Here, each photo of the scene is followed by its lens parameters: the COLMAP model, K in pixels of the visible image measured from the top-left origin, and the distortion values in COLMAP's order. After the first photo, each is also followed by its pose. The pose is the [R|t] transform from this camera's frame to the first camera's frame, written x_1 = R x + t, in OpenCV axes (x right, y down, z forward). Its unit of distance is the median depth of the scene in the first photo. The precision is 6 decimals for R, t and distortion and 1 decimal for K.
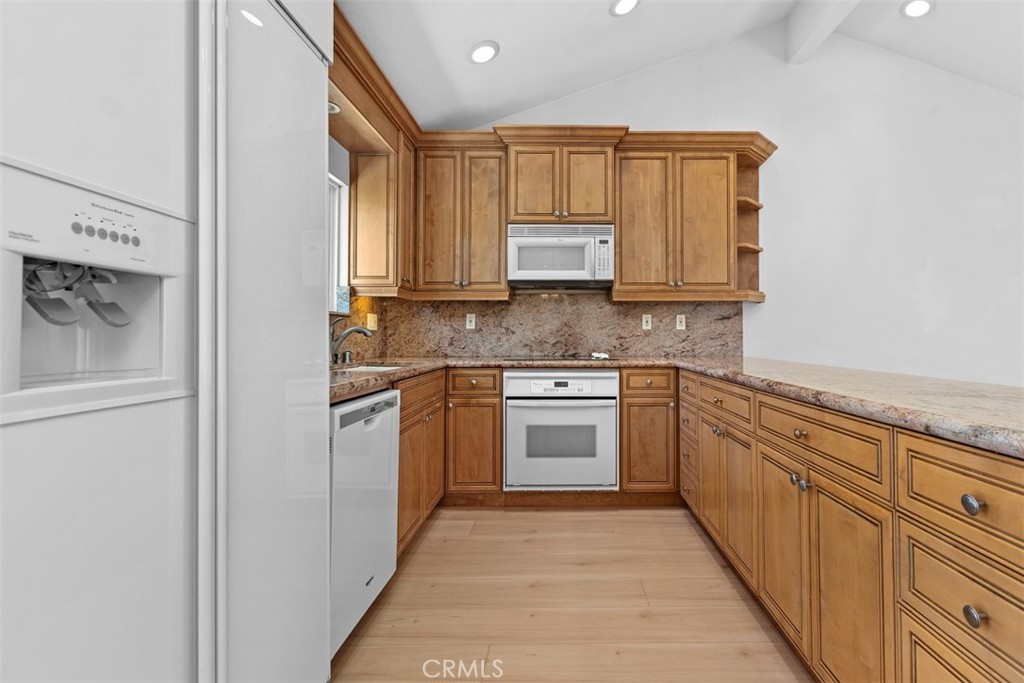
lens RADIAL K [[480.9, 0, 551.1], [0, 480.9, 335.5], [0, 0, 1]] dist [-0.013725, 0.001146]
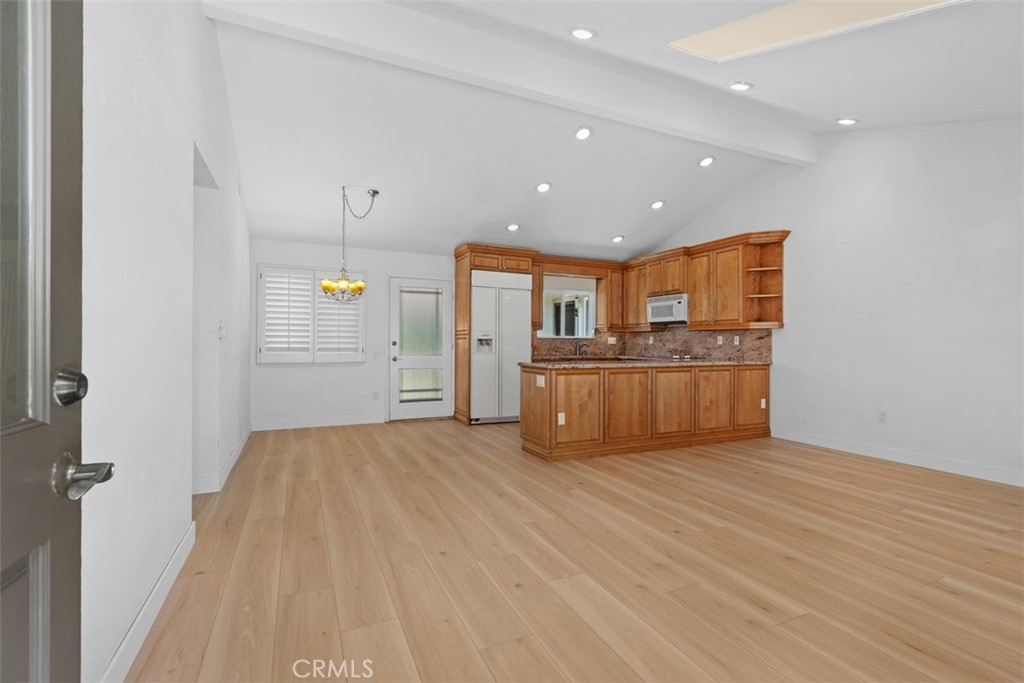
lens RADIAL K [[460.8, 0, 515.5], [0, 460.8, 341.6], [0, 0, 1]] dist [0.007008, -0.002290]
pose [[0.419853, 0.003441, -0.907586, 1.636089], [-0.004741, 0.999987, 0.001599, -0.024634], [0.907580, 0.003632, 0.419864, -0.487432]]
